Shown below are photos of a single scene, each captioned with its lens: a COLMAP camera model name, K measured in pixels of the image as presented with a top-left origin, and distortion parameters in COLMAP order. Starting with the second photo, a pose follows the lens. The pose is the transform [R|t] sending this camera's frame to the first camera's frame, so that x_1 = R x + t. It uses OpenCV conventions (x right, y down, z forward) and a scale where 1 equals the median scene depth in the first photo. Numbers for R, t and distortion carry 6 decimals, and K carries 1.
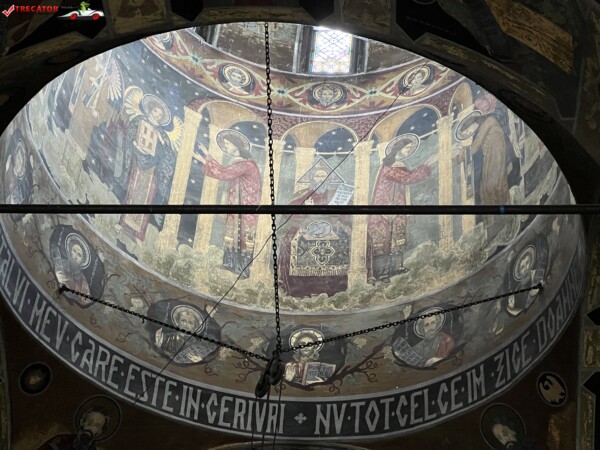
lens RADIAL K [[1333.6, 0, 300.0], [0, 1333.6, 225.0], [0, 0, 1]] dist [-0.085537, 3.531211]
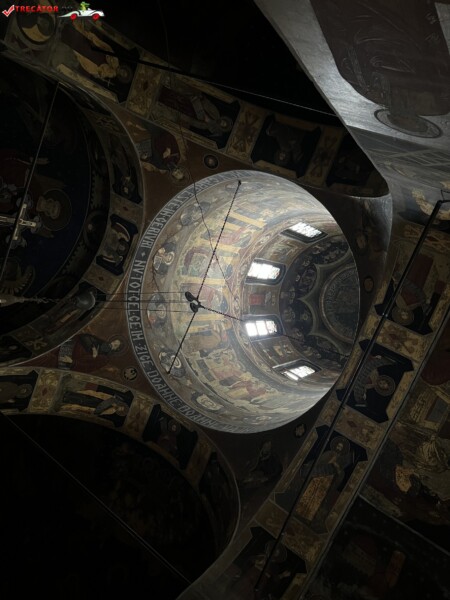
lens RADIAL K [[453.1, 0, 225.0], [0, 453.1, 300.0], [0, 0, 1]] dist [0.057125, -0.061706]
pose [[-0.376747, 0.887432, 0.265568, -0.189219], [-0.909276, -0.299555, -0.288934, 0.220731], [-0.176858, -0.350329, 0.919778, 0.243212]]
